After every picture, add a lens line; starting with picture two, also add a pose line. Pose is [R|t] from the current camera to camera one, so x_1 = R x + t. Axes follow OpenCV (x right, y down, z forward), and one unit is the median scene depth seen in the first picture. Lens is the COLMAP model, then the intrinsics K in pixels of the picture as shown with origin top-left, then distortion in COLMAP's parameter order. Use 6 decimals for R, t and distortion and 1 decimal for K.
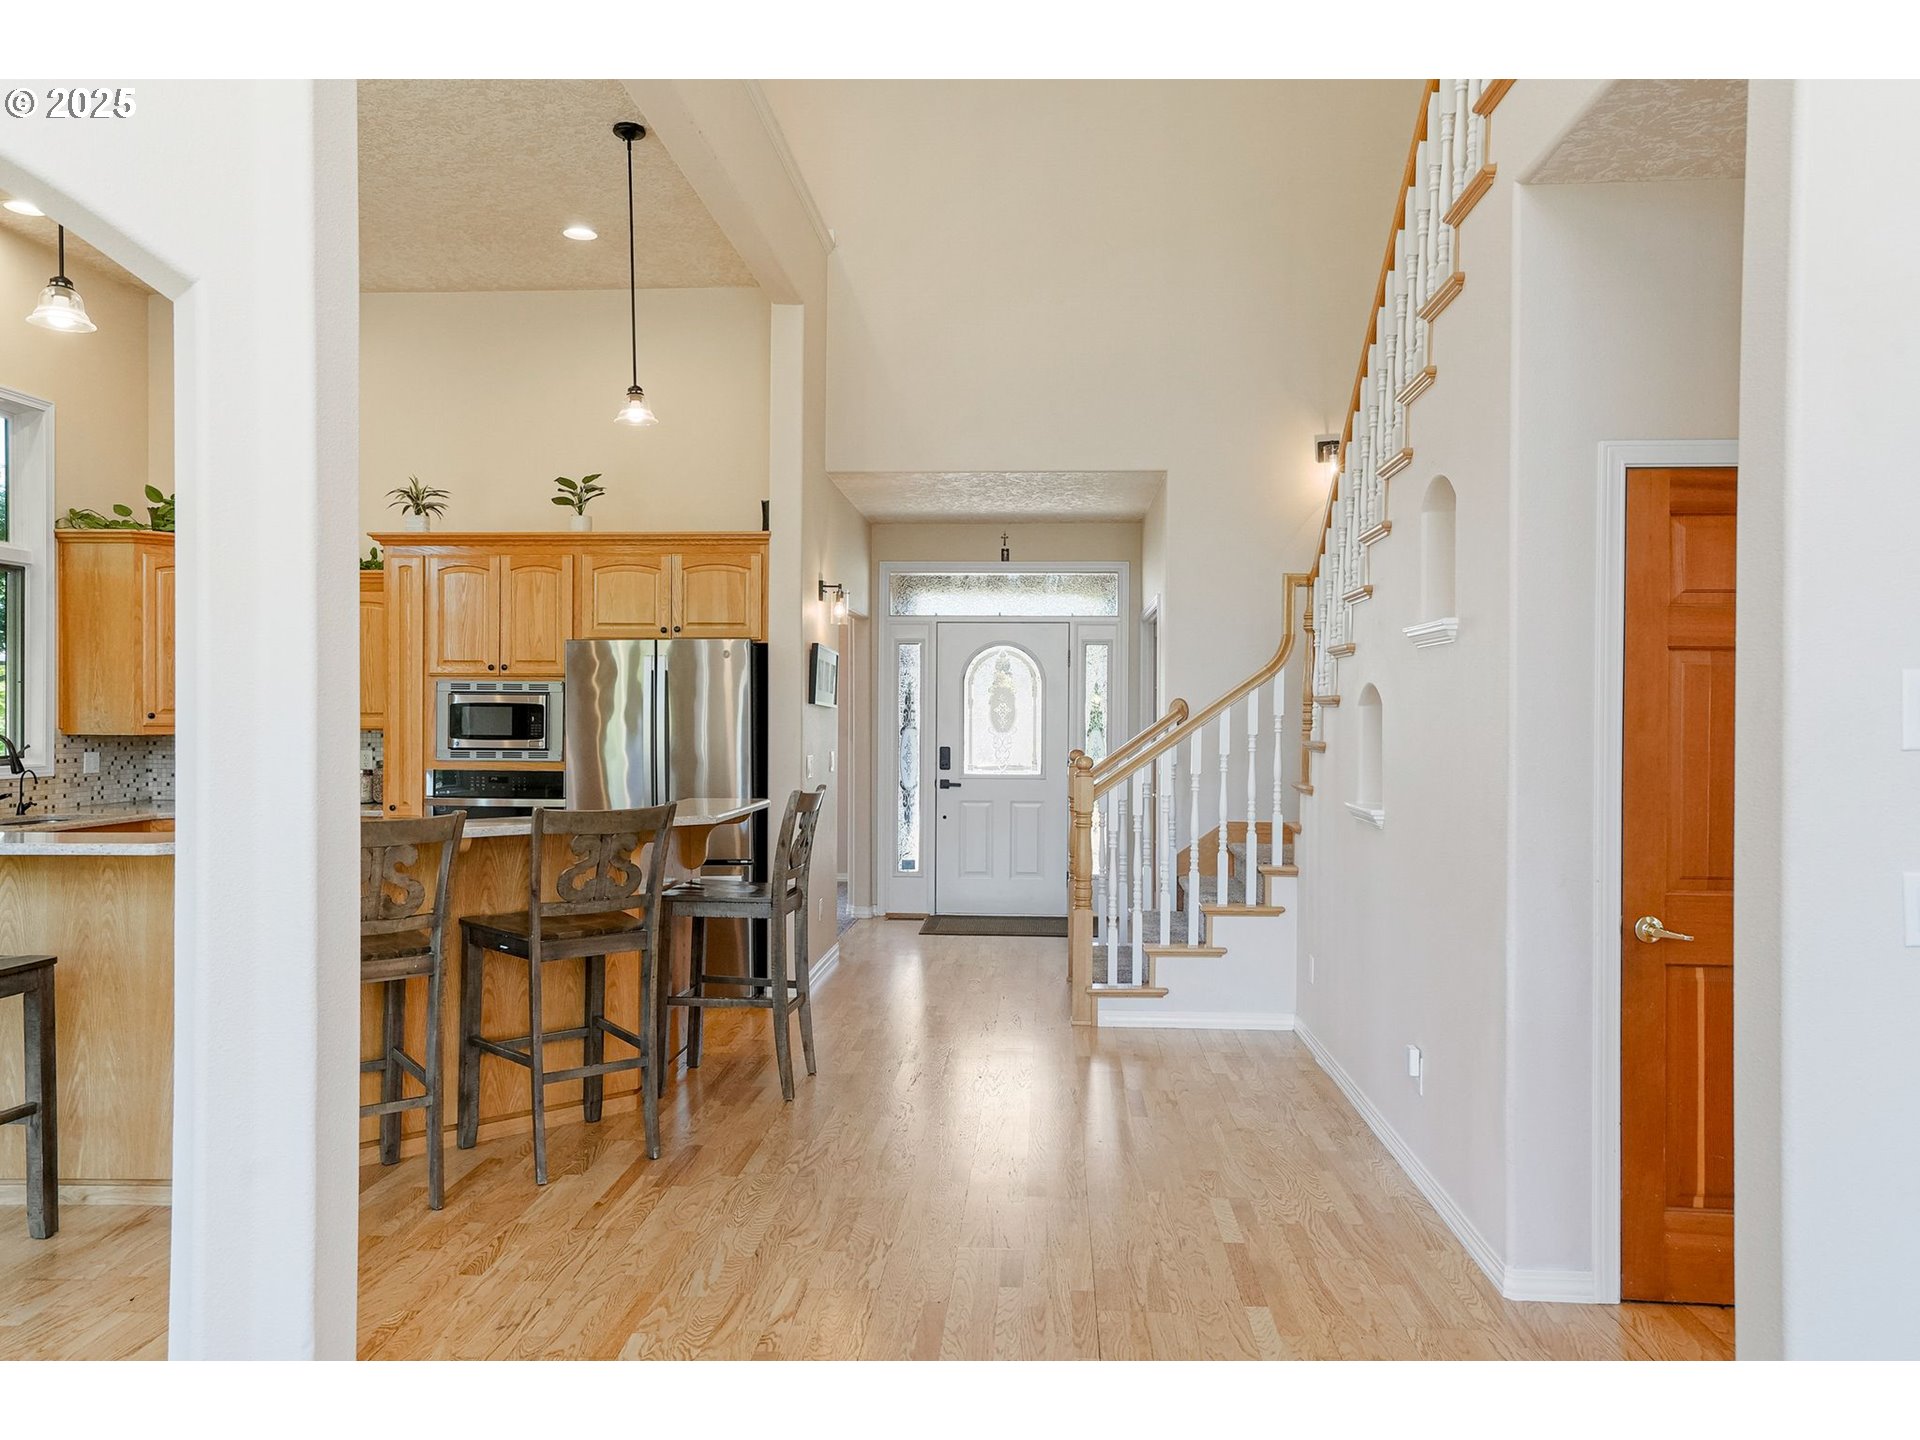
lens RADIAL K [[1381.9, 0, 960.0], [0, 1381.9, 720.0], [0, 0, 1]] dist [0.029951, 0.000124]
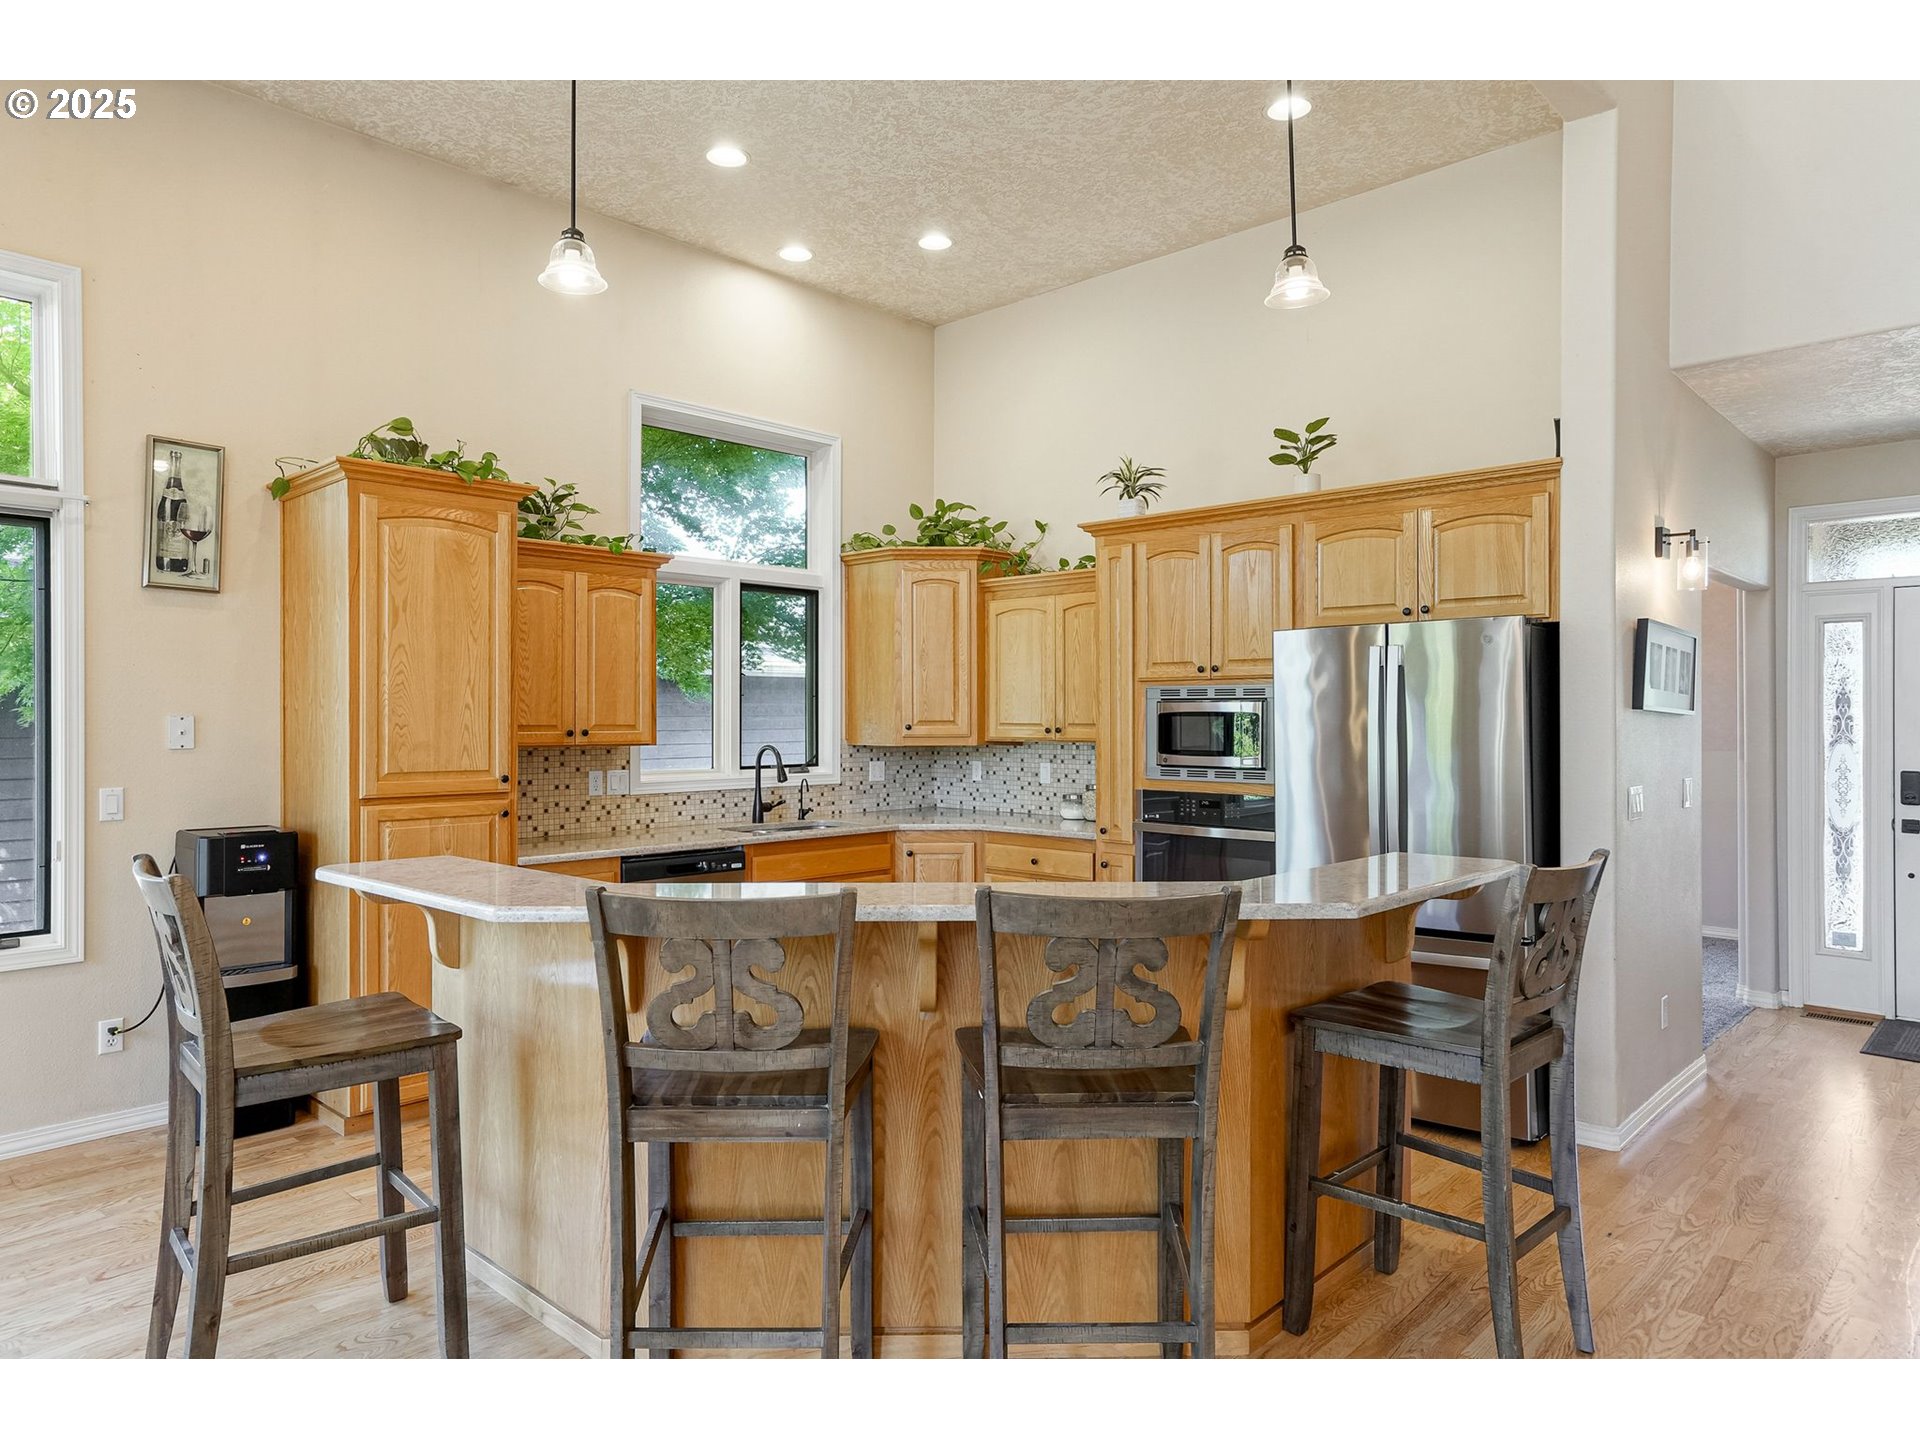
lens RADIAL K [[1203.3, 0, 959.5], [0, 1203.3, 715.7], [0, 0, 1]] dist [-0.017982, 0.040949]
pose [[0.769575, -0.006126, -0.638527, 0.011842], [0.000944, 0.999964, -0.008456, -0.004054], [0.638556, 0.005905, 0.769553, 0.350257]]
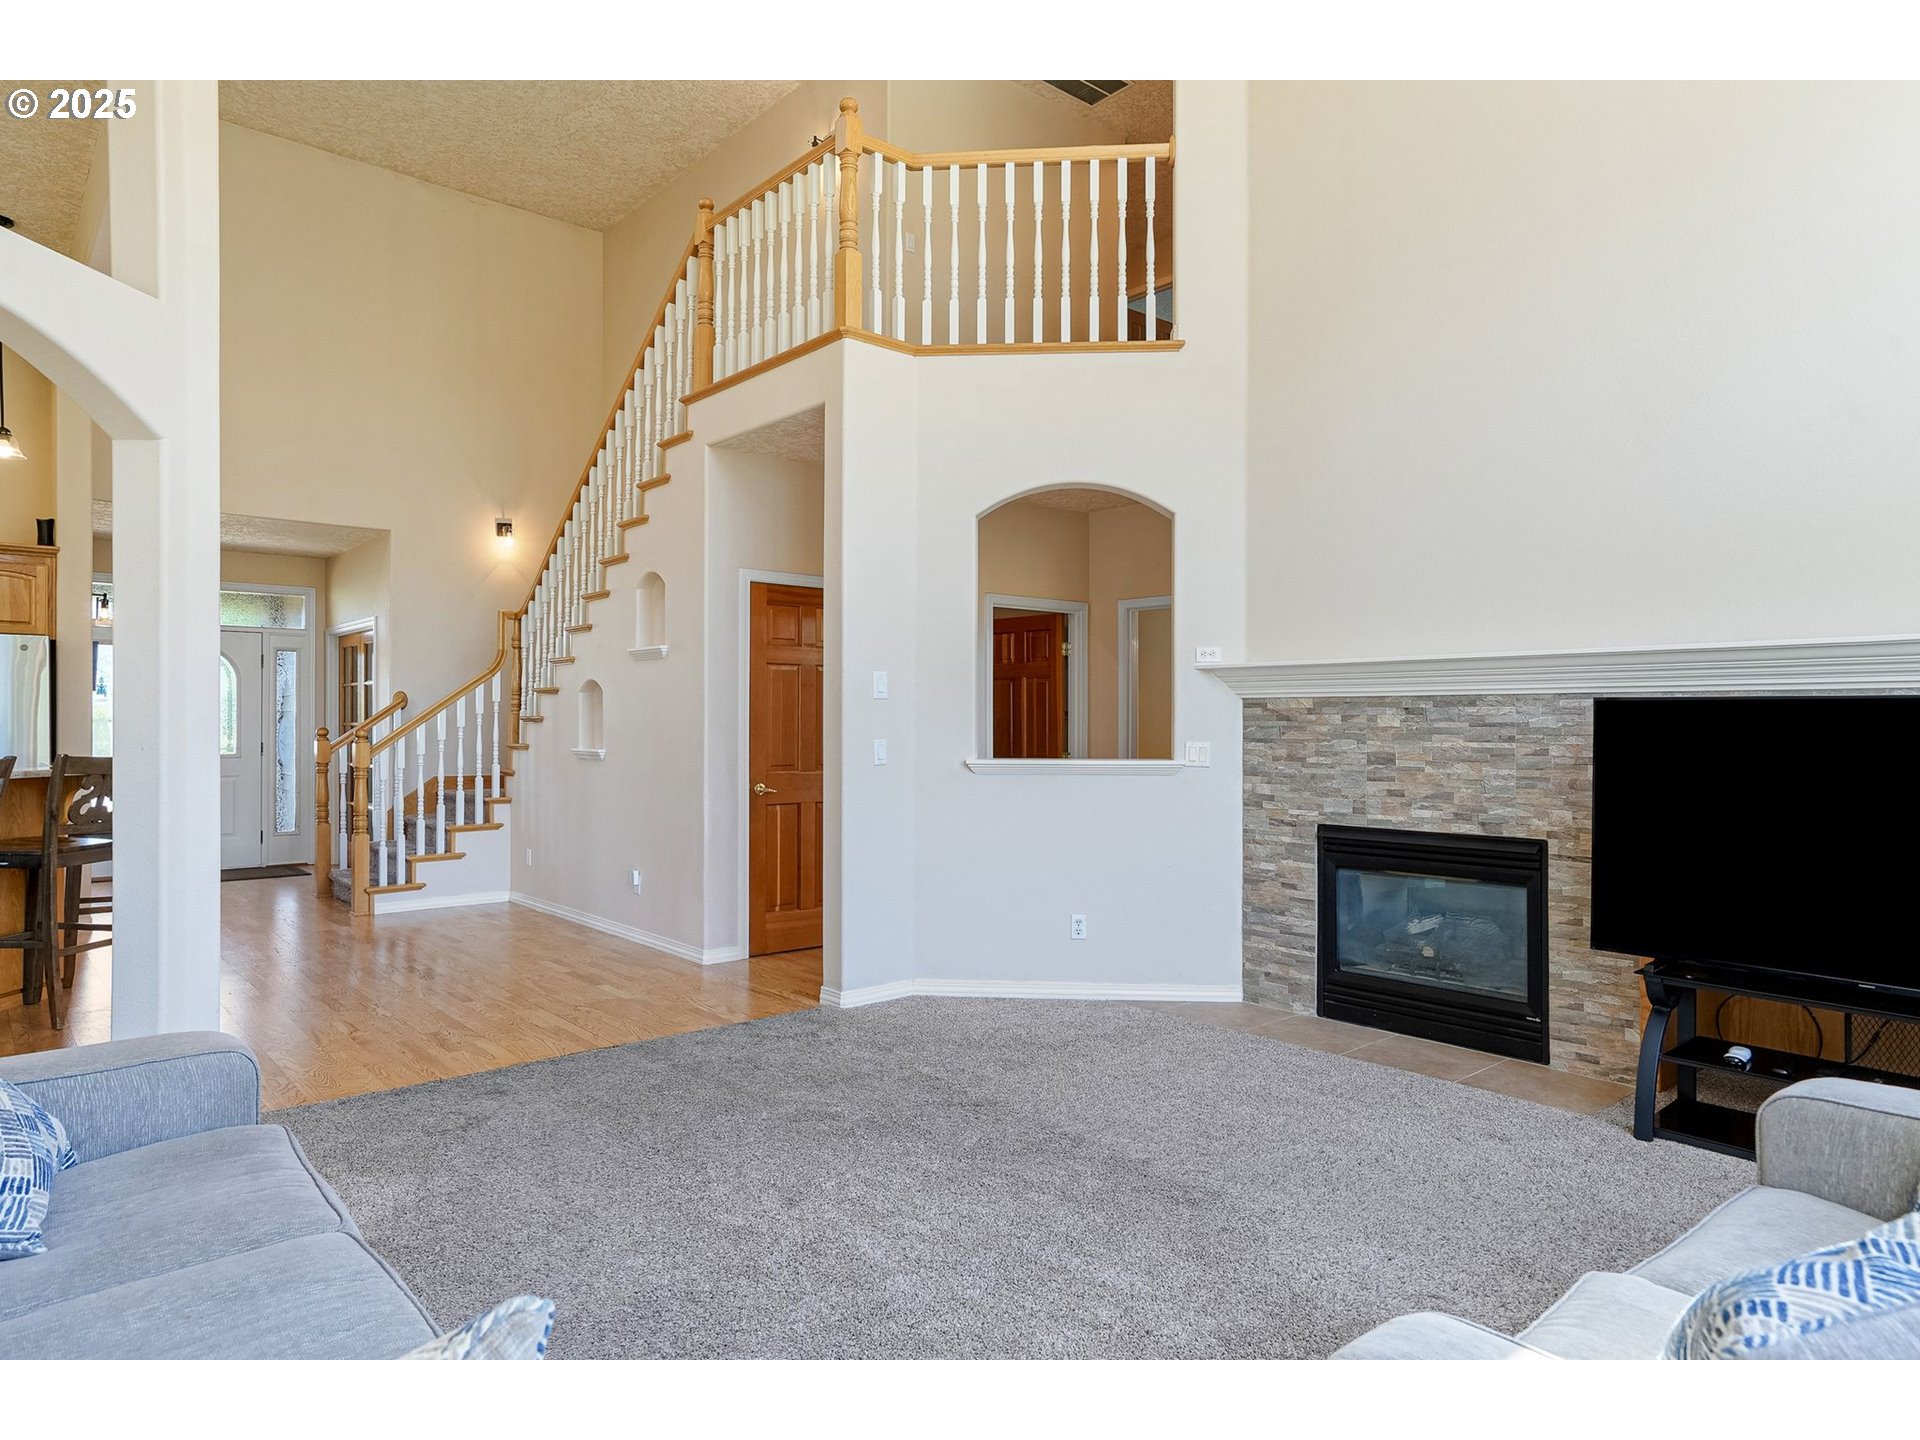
lens RADIAL K [[1144.5, 0, 947.7], [0, 1144.5, 725.2], [0, 0, 1]] dist [-0.017119, -0.000363]
pose [[0.717411, -0.005514, 0.696628, -0.266536], [0.006731, 0.999977, 0.000982, 0.022650], [-0.696617, 0.003985, 0.717432, -0.247362]]
